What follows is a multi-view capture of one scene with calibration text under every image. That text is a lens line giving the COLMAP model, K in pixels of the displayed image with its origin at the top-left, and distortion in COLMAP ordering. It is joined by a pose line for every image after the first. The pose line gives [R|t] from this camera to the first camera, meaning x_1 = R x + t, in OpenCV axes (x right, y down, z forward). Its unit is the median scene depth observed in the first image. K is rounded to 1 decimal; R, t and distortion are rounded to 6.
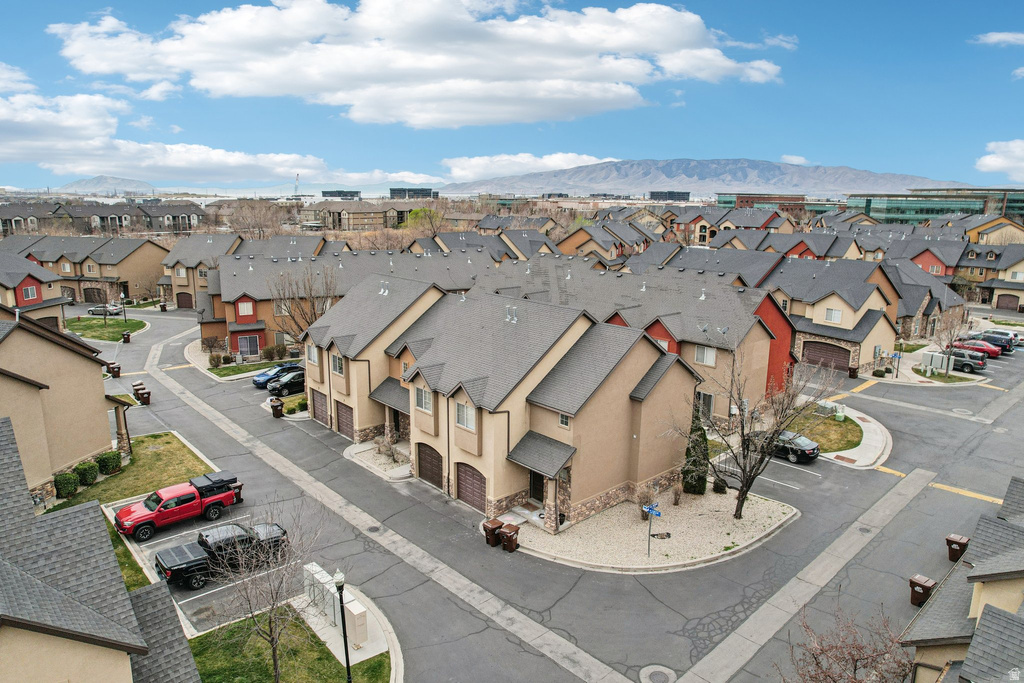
lens RADIAL K [[673.6, 0, 512.0], [0, 673.6, 341.5], [0, 0, 1]] dist [-0.080301, 0.073154]
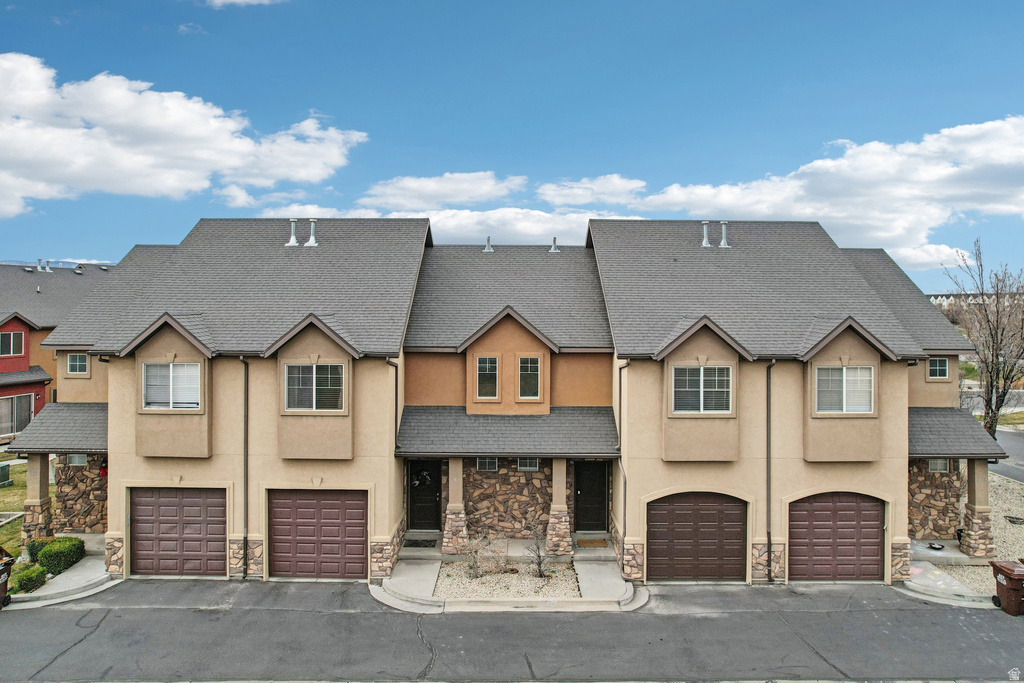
lens RADIAL K [[672.9, 0, 512.4], [0, 672.9, 308.3], [0, 0, 1]] dist [-0.025443, 0.000414]
pose [[0.665784, -0.009085, 0.746089, -0.457029], [0.160155, 0.978360, -0.131004, 0.057105], [-0.728754, 0.206711, 0.652831, 0.626679]]
